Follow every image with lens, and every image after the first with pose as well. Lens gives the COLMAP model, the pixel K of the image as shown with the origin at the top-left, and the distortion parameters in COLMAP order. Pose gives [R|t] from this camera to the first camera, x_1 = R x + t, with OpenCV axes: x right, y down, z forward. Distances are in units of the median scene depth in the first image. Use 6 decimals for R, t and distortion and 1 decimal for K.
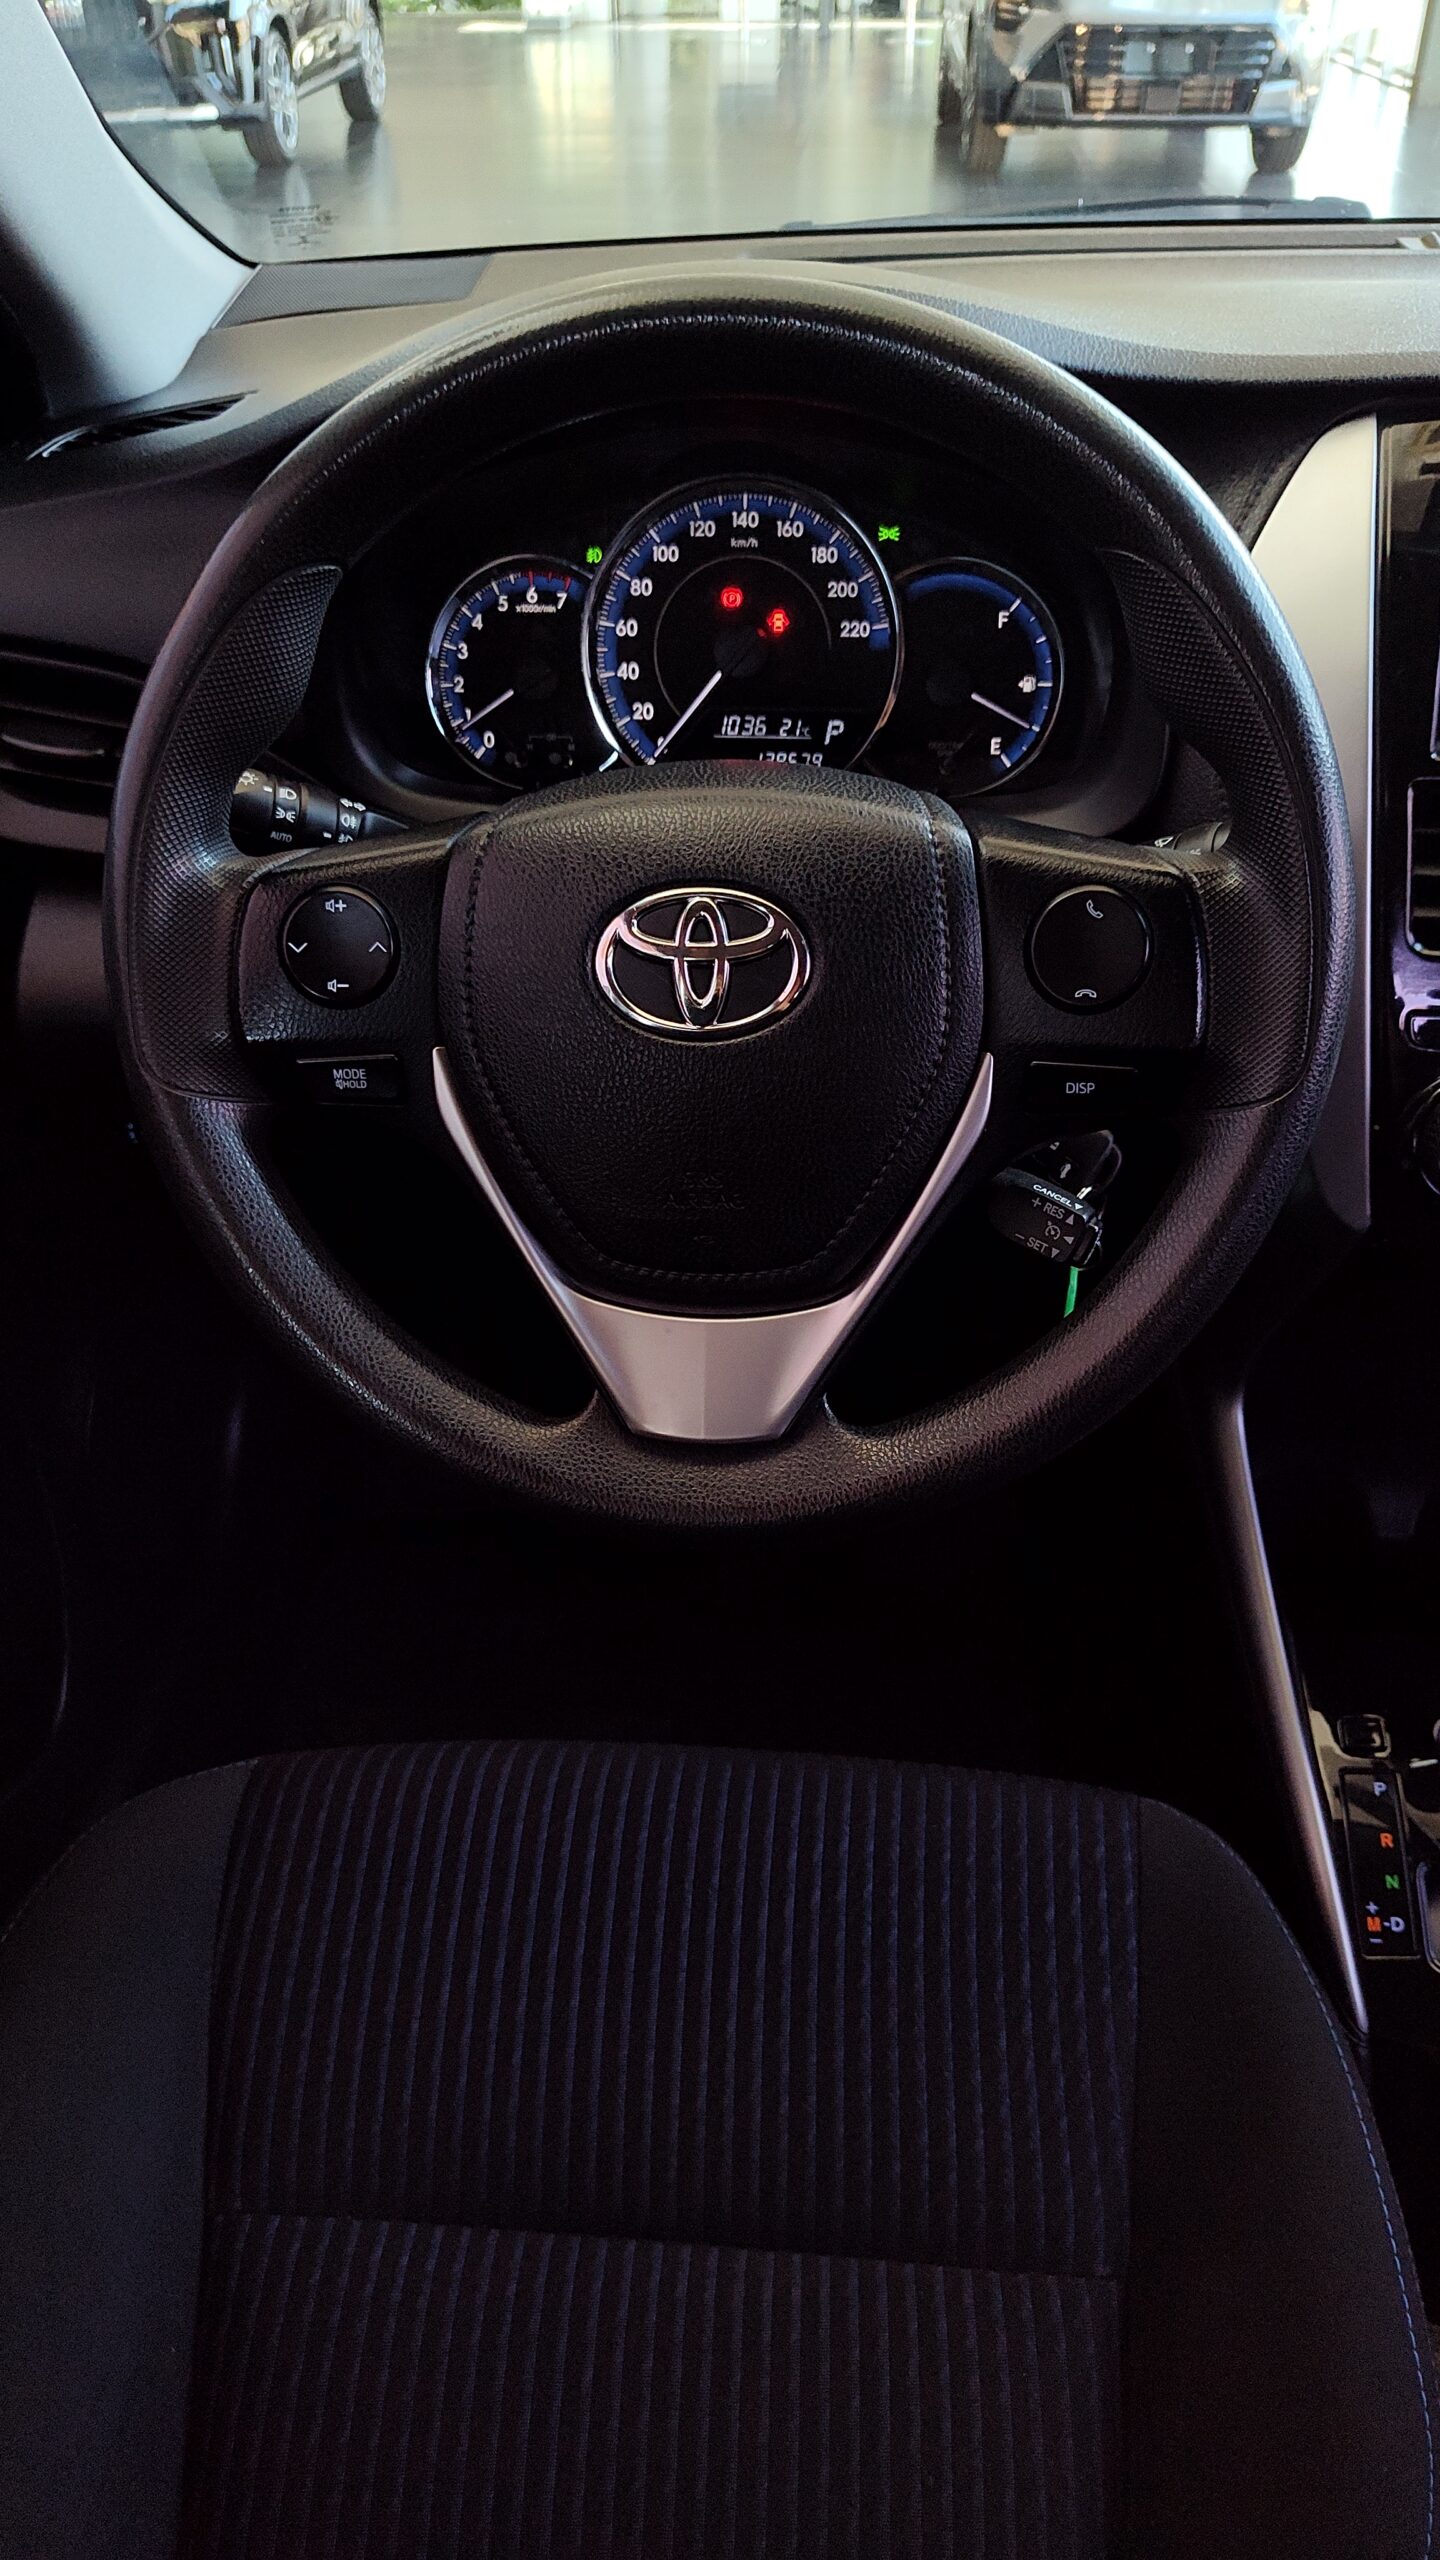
lens RADIAL K [[1741.4, 0, 707.1], [0, 1741.4, 1285.0], [0, 0, 1]] dist [0.021629, -0.000759]
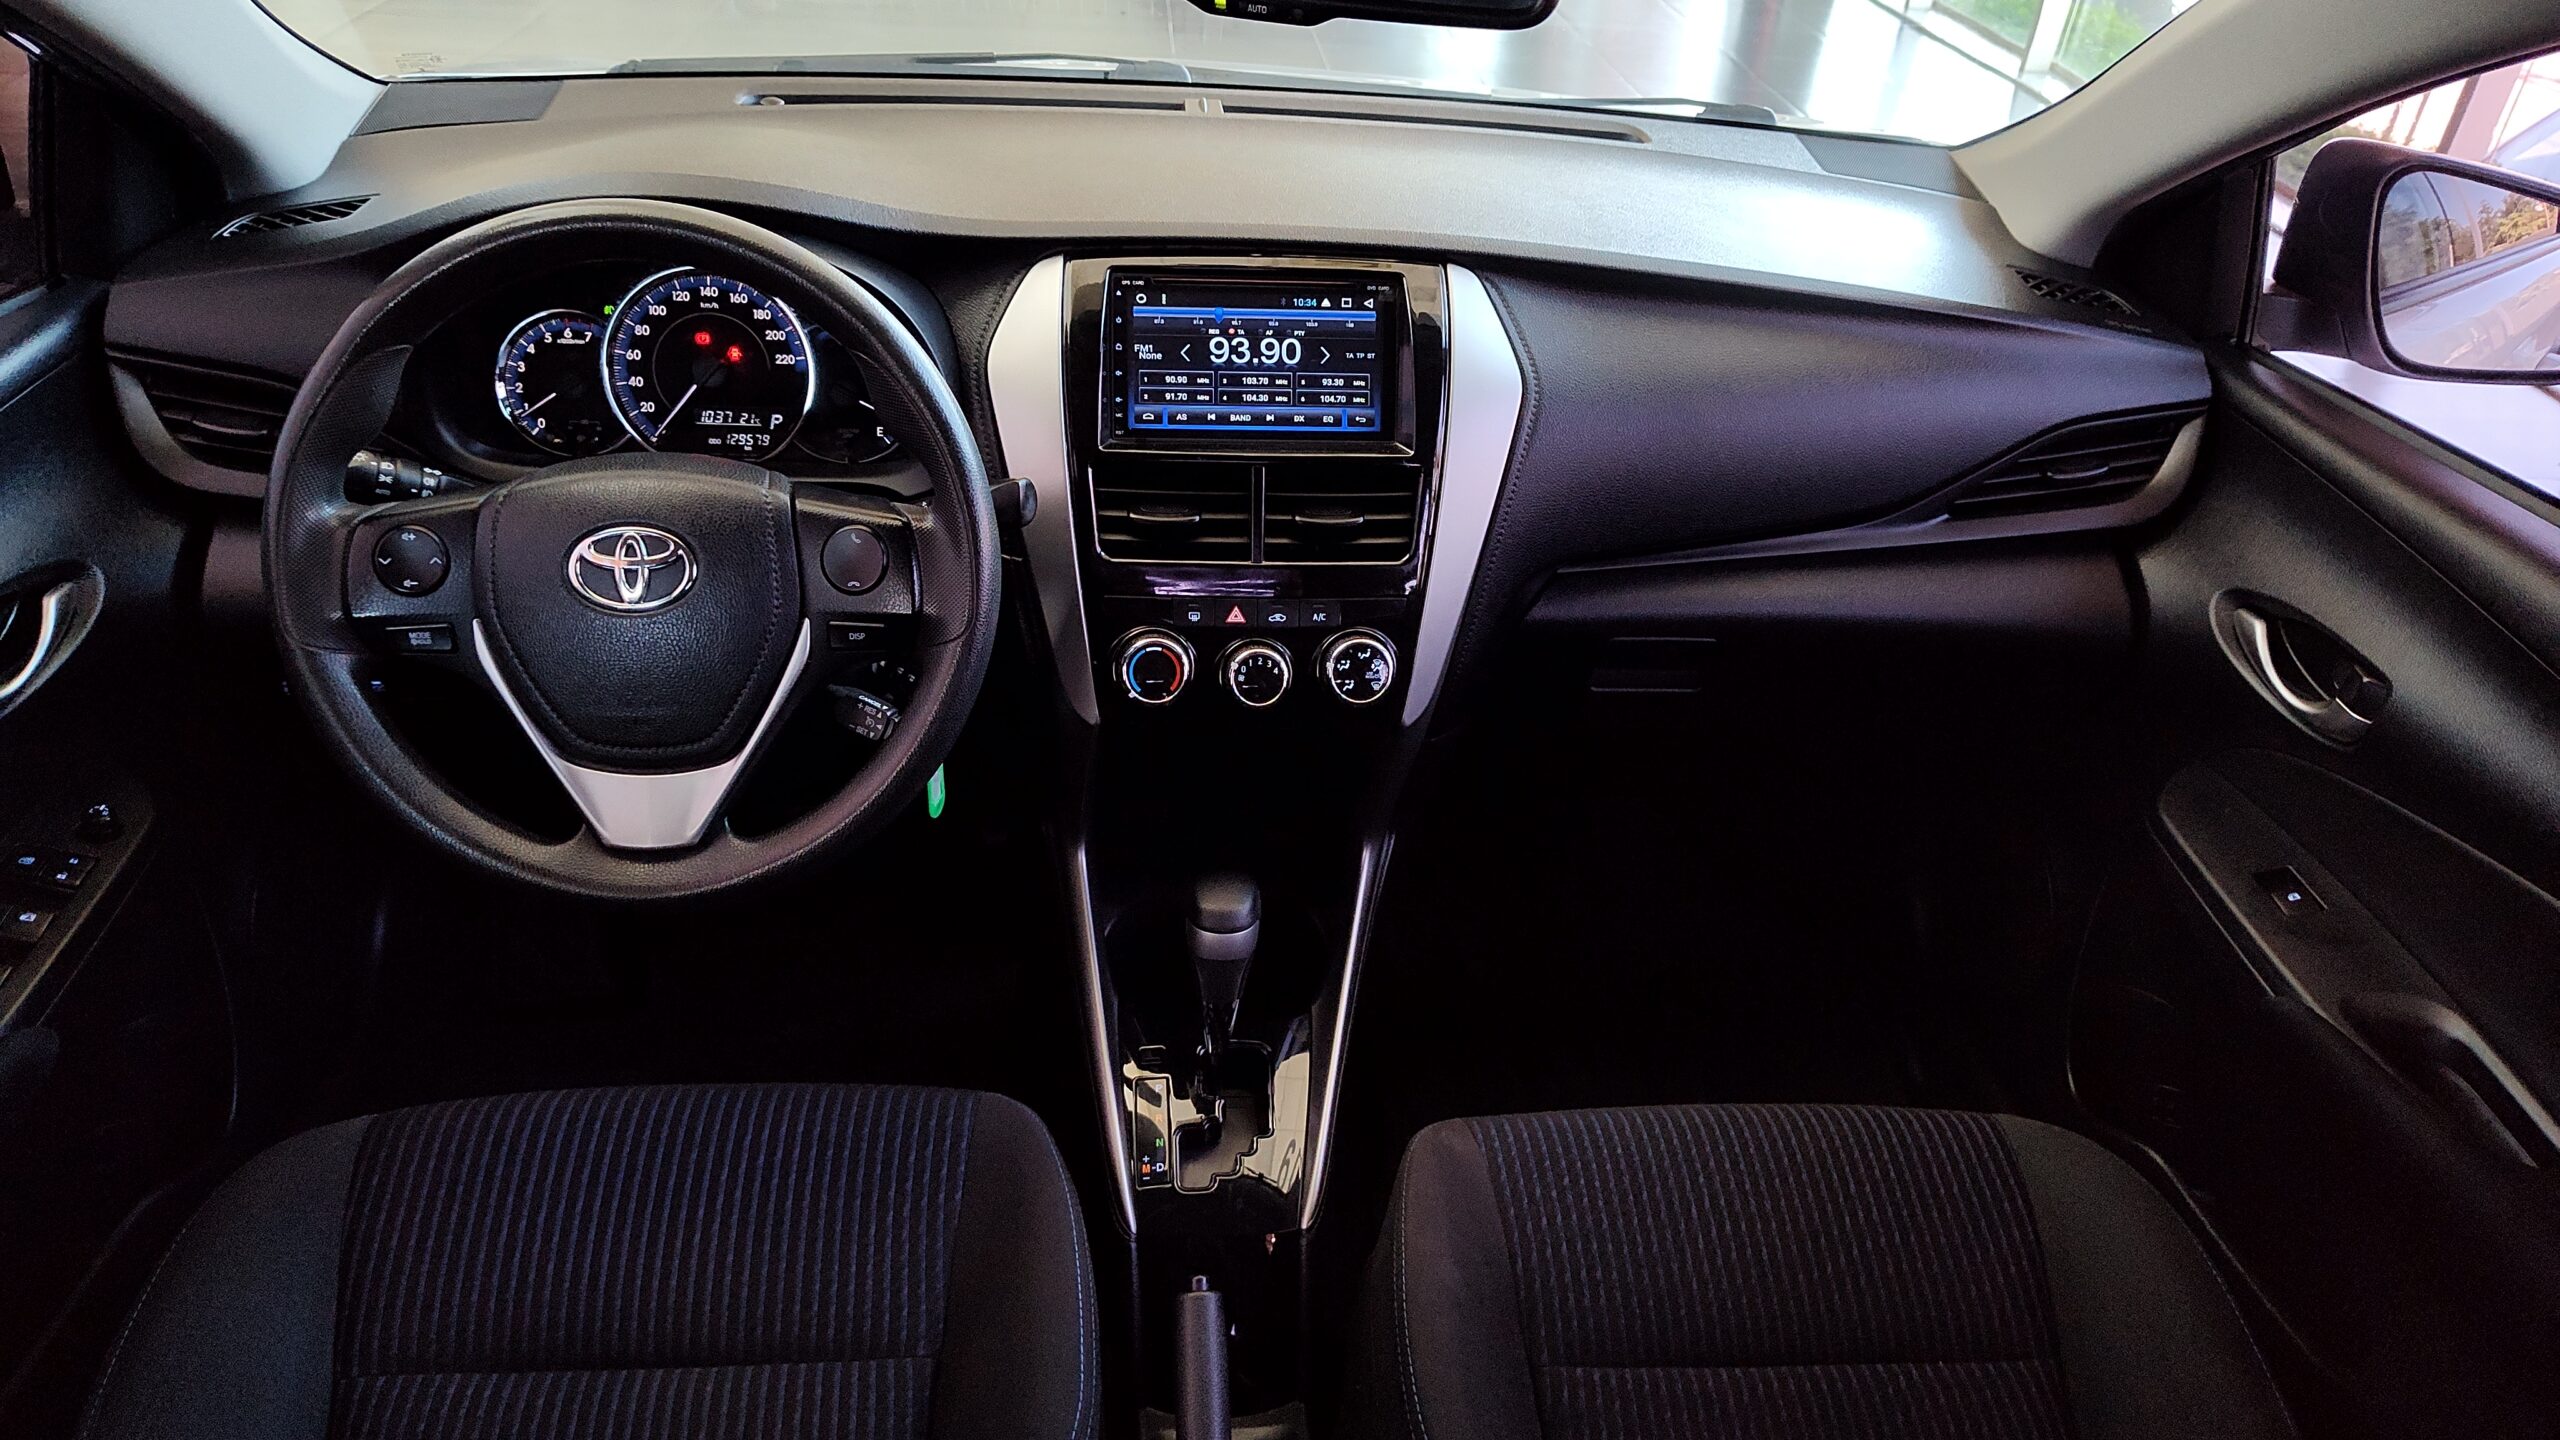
lens RADIAL K [[1758.5, 0, 1287.3], [0, 1758.5, 733.5], [0, 0, 1]] dist [0.042157, -0.063178]
pose [[0.982216, -0.026355, 0.185893, 0.226792], [0.041917, 0.995890, -0.080288, 0.110653], [-0.183013, 0.086652, 0.979284, -0.623875]]
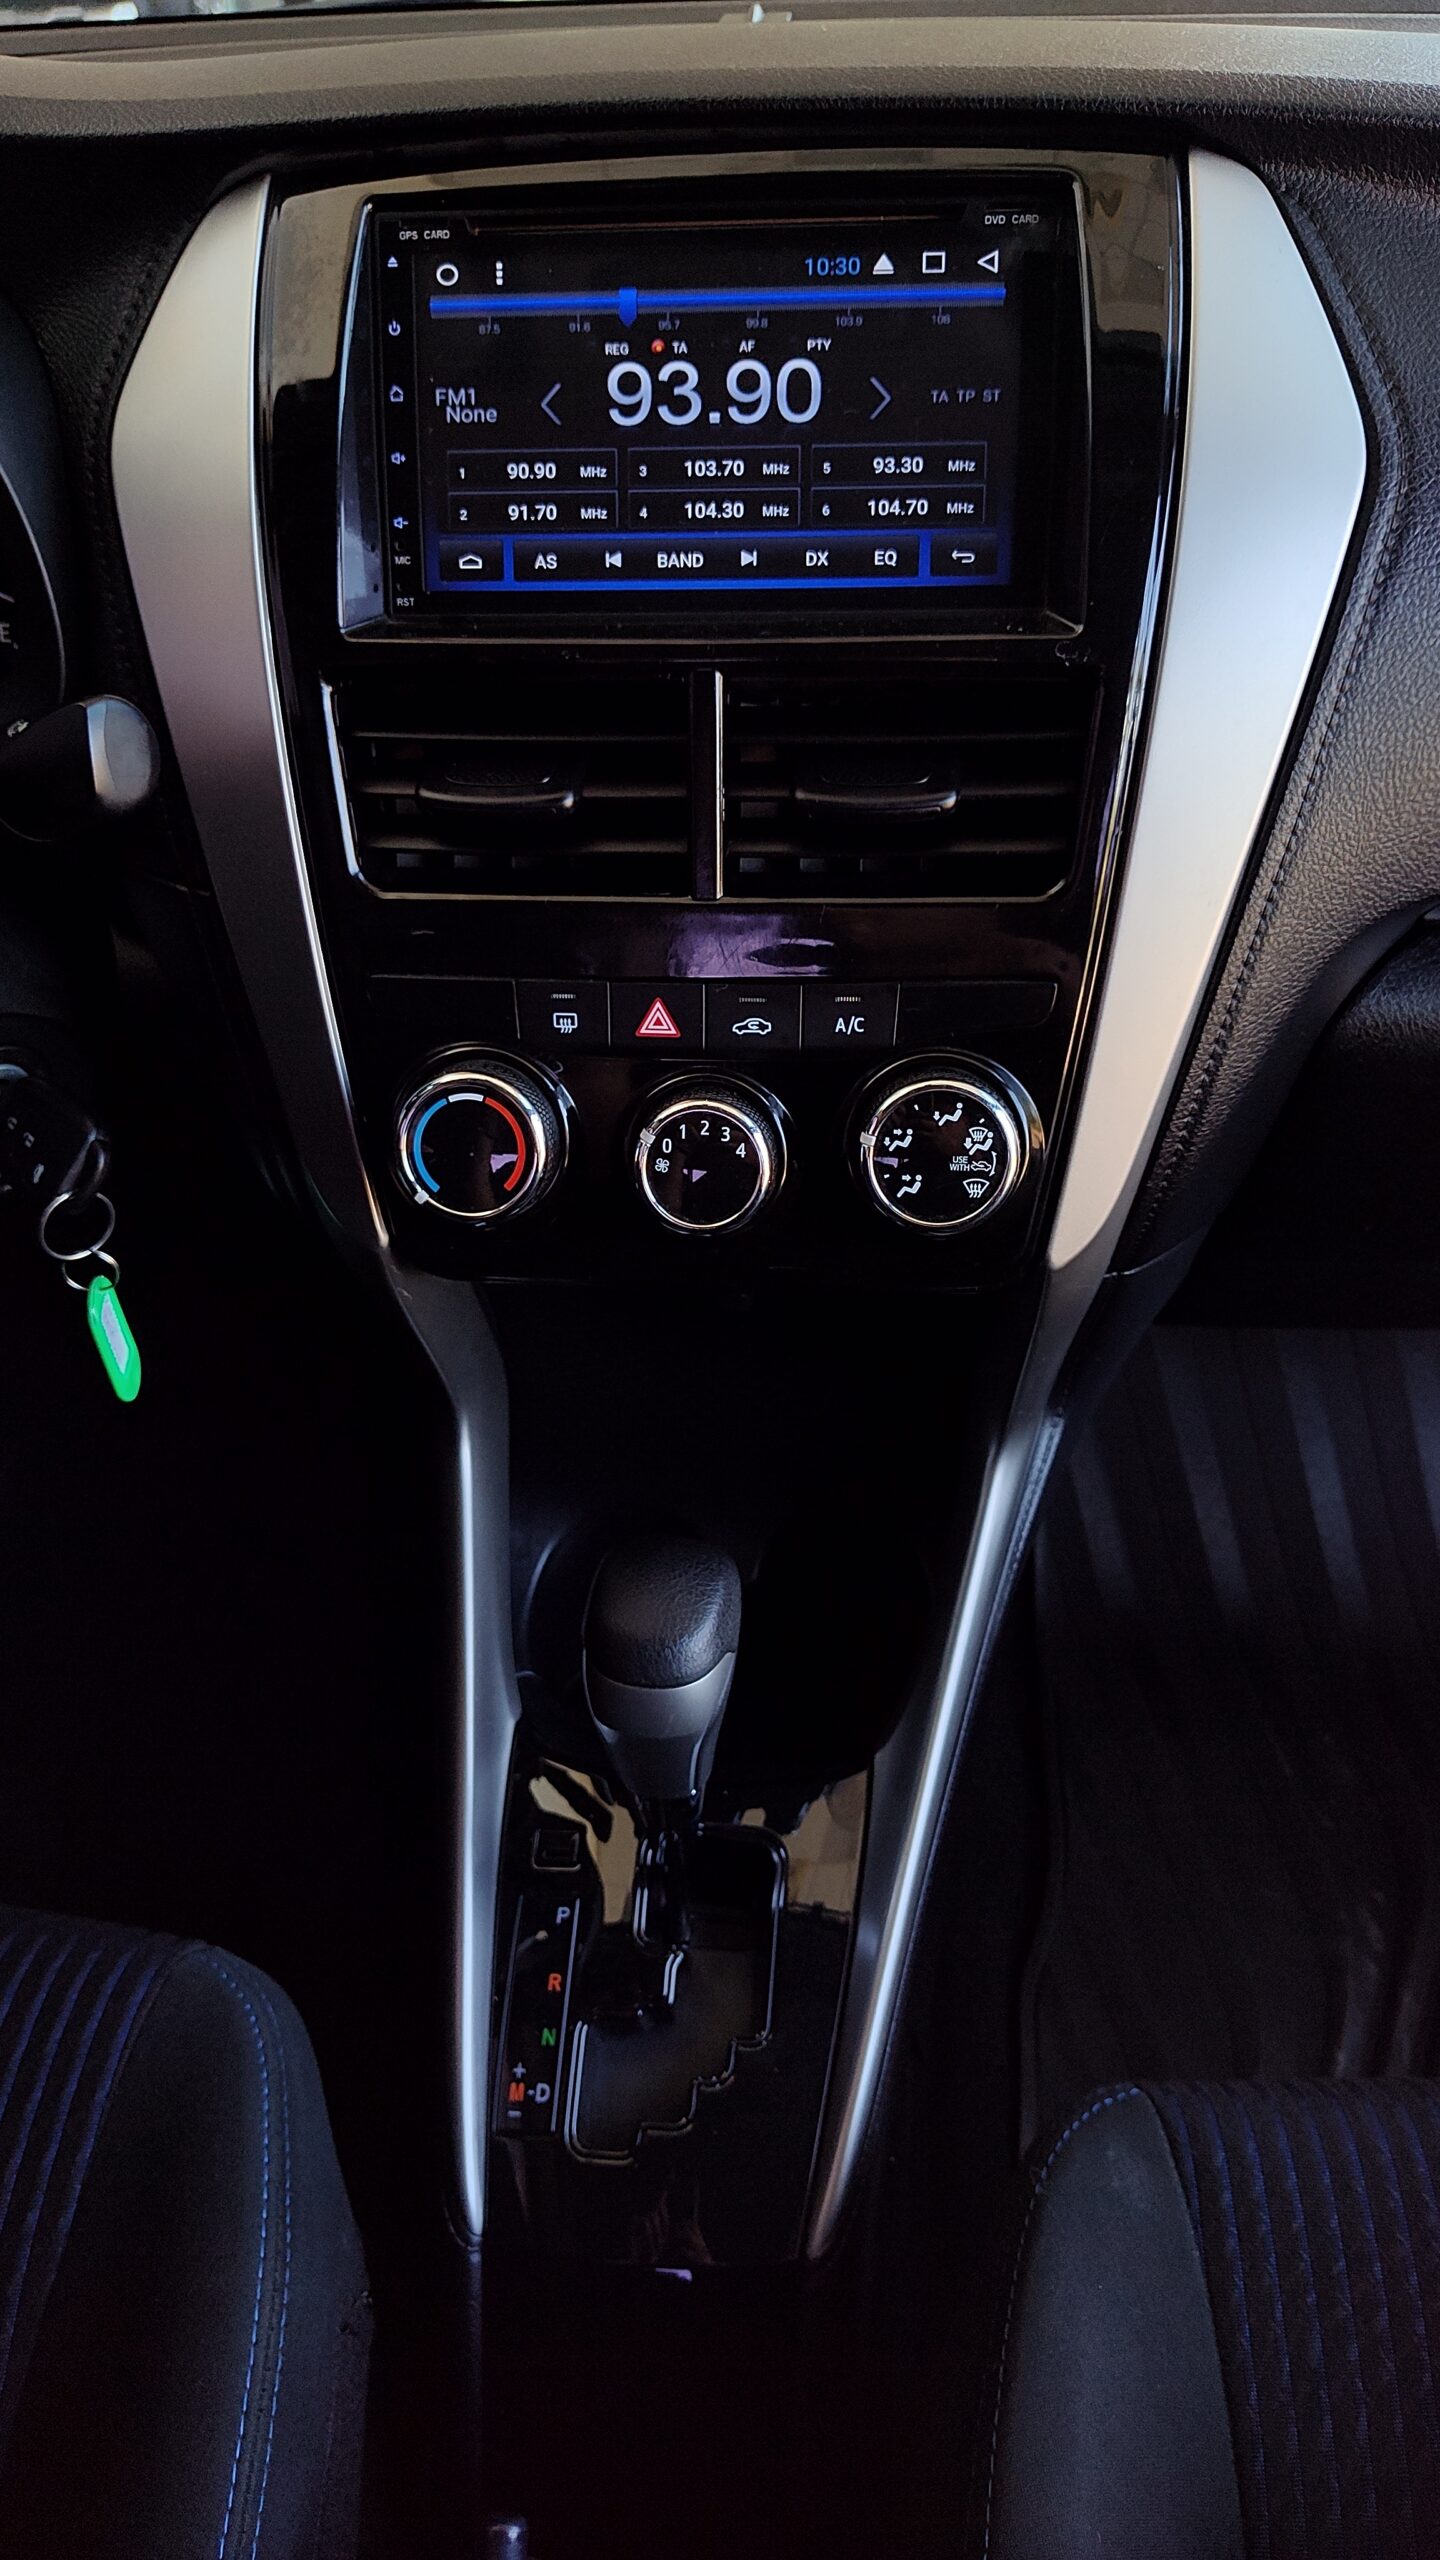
lens RADIAL K [[1725.8, 0, 727.2], [0, 1725.8, 1259.9], [0, 0, 1]] dist [0.030729, -0.062449]
pose [[0.999913, -0.007711, -0.010724, 0.503501], [0.007923, 0.999771, 0.019869, -0.037924], [0.010568, -0.019952, 0.999745, 0.209635]]
